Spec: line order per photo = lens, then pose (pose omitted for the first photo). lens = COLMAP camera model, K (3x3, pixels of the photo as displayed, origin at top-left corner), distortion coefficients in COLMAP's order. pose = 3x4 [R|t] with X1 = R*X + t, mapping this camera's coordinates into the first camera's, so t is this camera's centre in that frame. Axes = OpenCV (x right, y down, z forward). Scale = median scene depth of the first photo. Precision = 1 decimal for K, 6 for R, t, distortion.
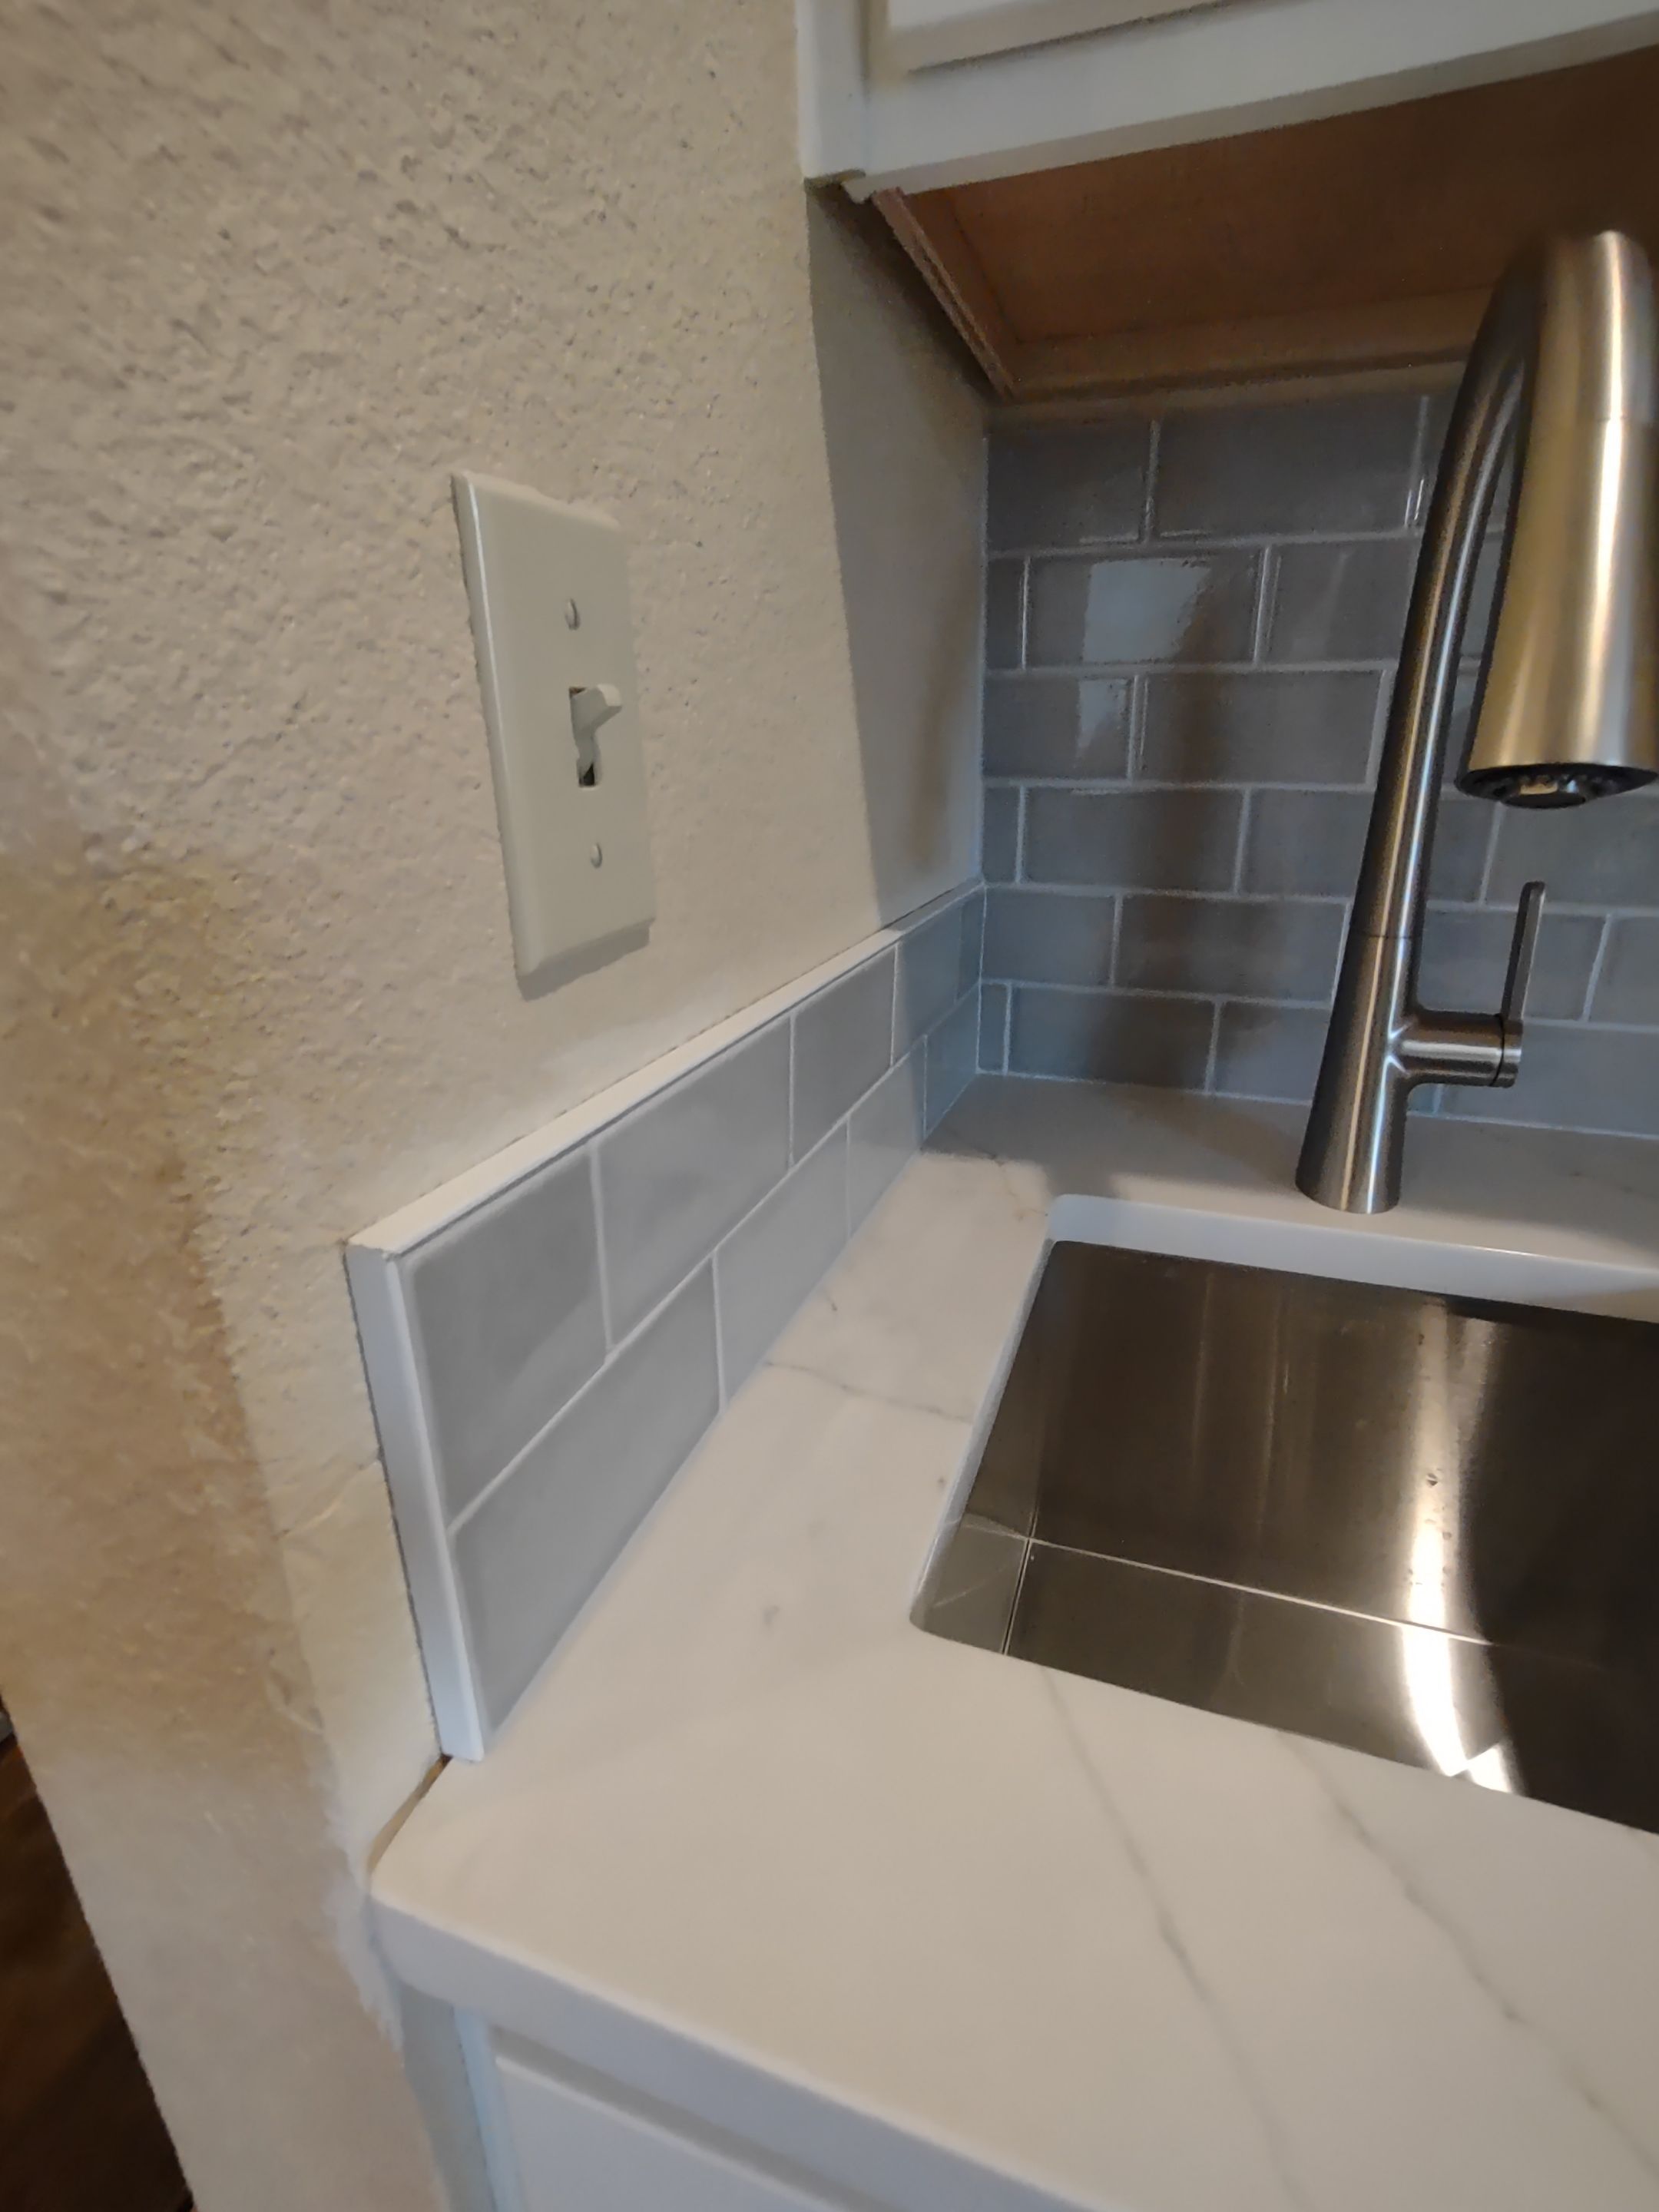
lens RADIAL K [[1009.4, 0, 829.5], [0, 1009.4, 1099.7], [0, 0, 1]] dist [-0.005327, 0.002840]
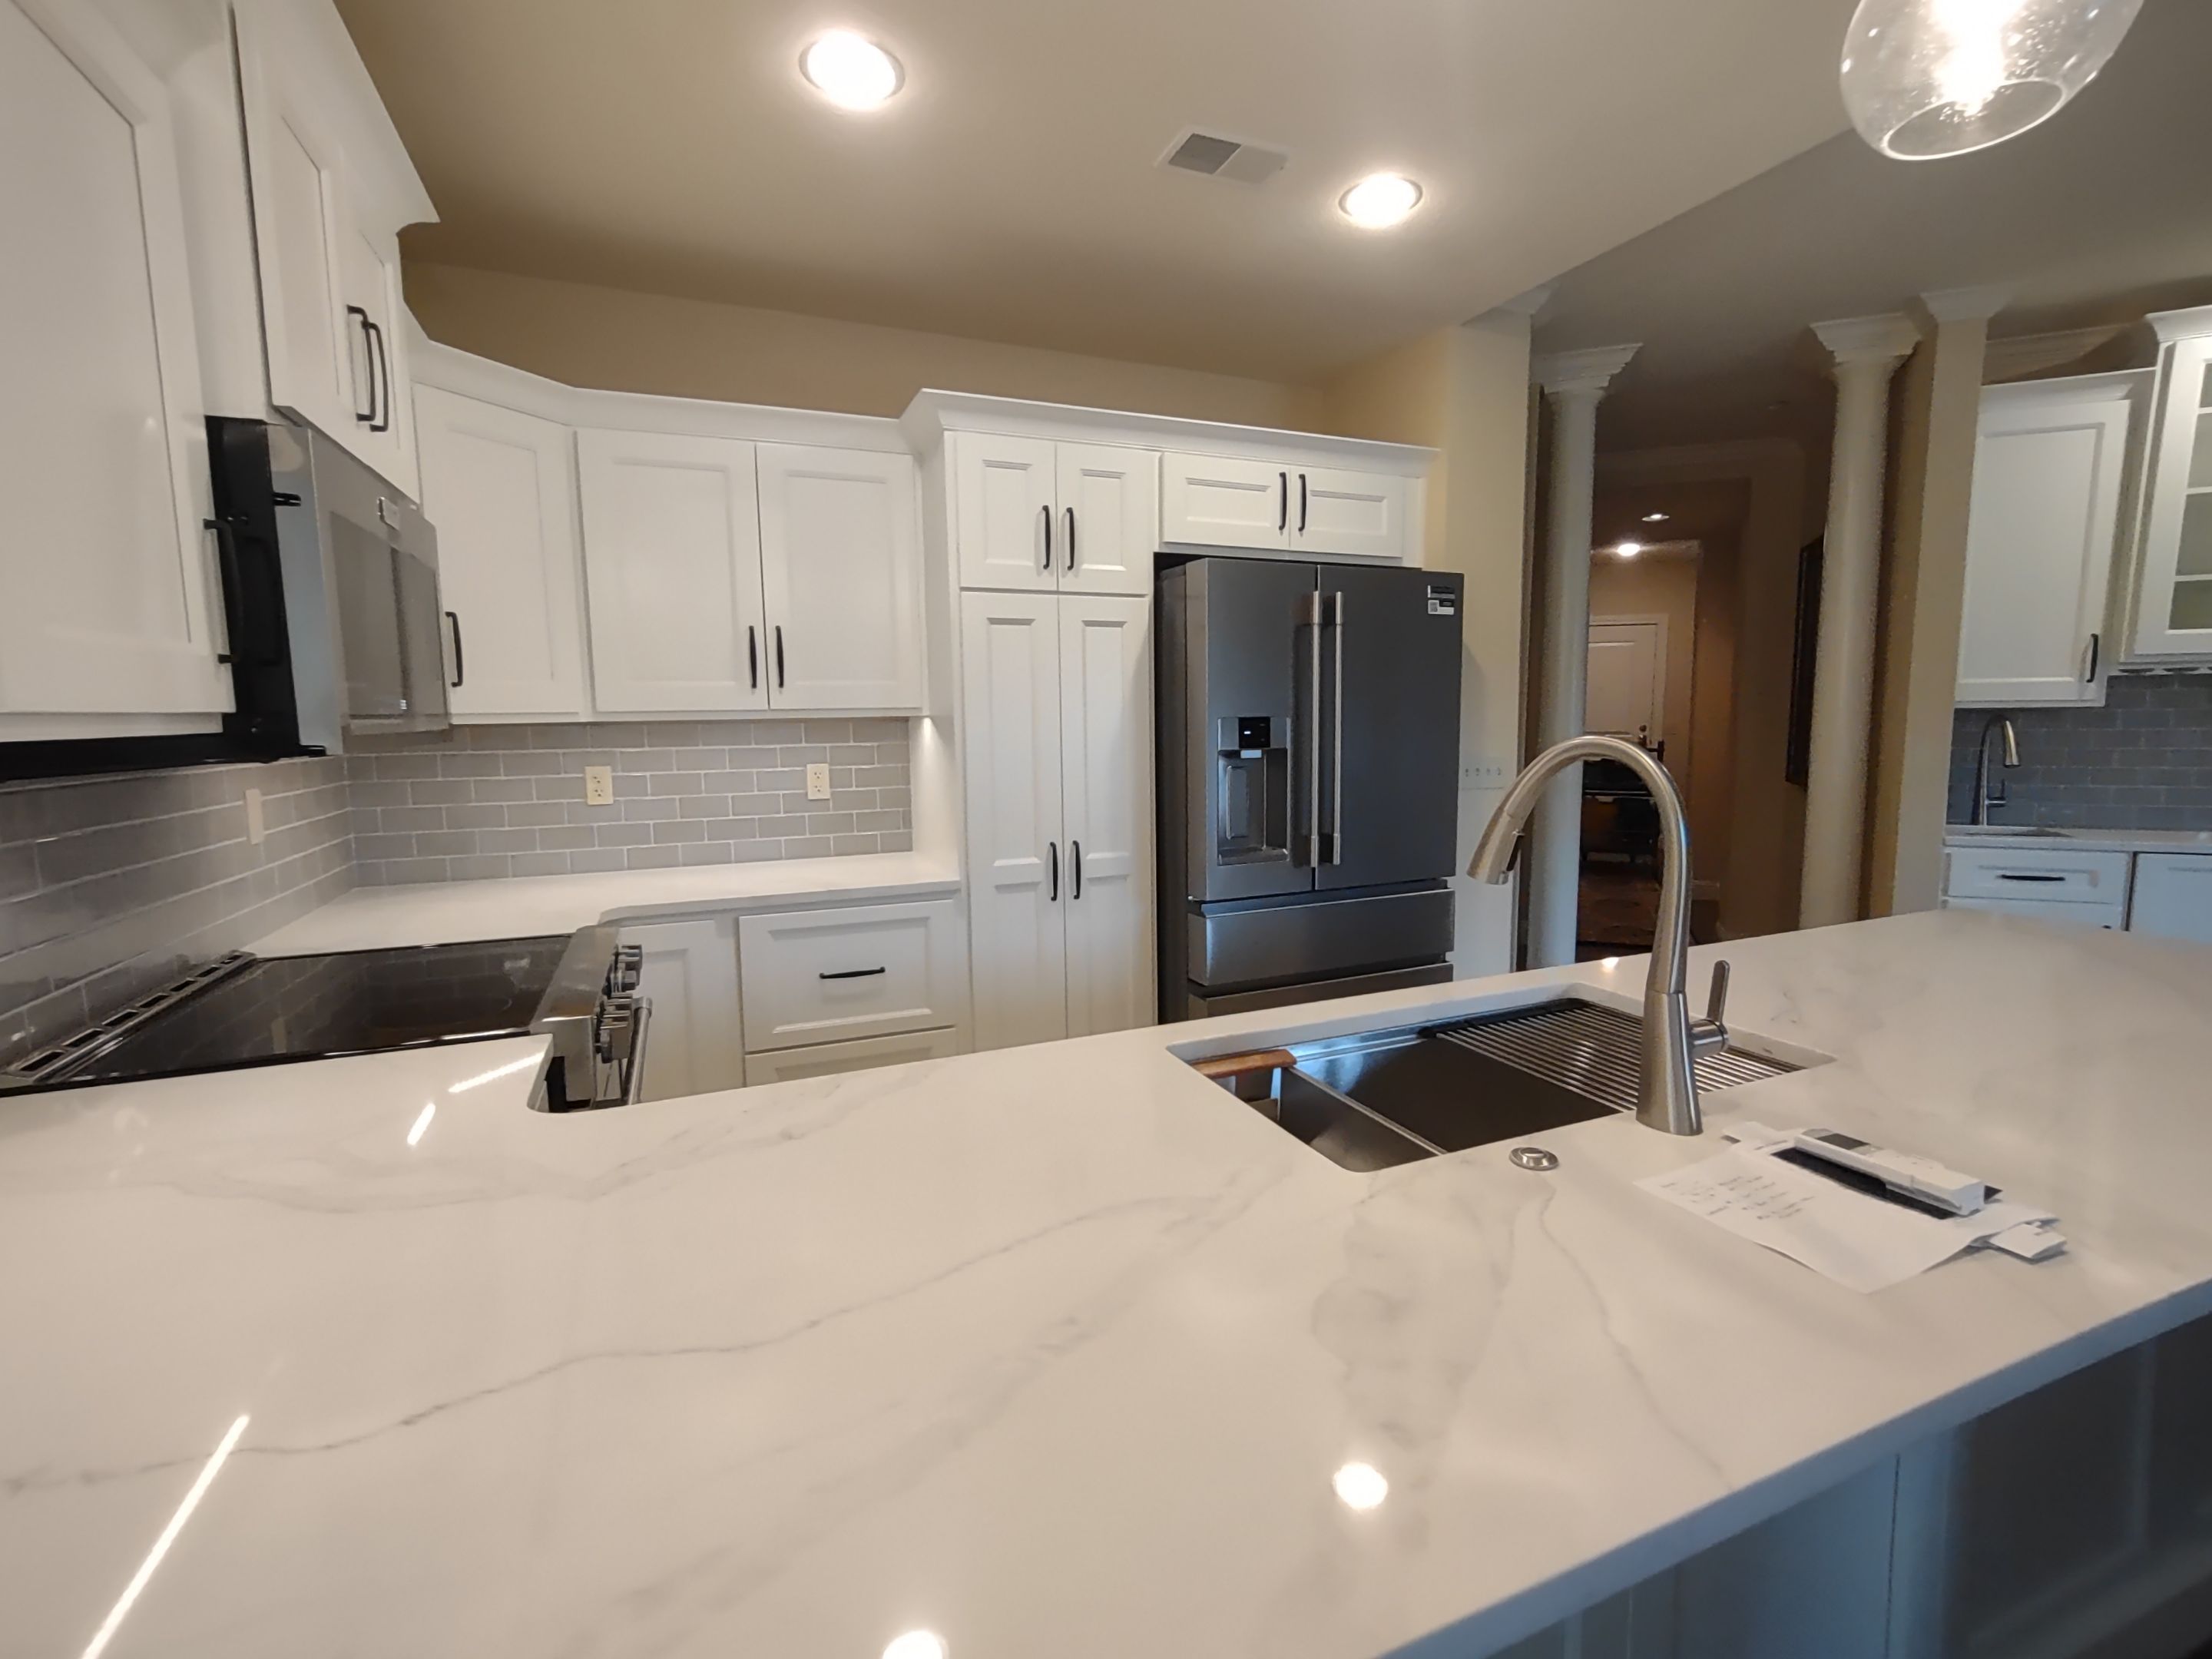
lens RADIAL K [[1036.5, 0, 1146.8], [0, 1036.5, 829.7], [0, 0, 1]] dist [-0.004498, 0.003004]
pose [[0.999934, 0.010231, -0.005279, -5.458561], [-0.011179, 0.972425, -0.232949, 1.954601], [0.002751, 0.232993, 0.972475, -6.219046]]
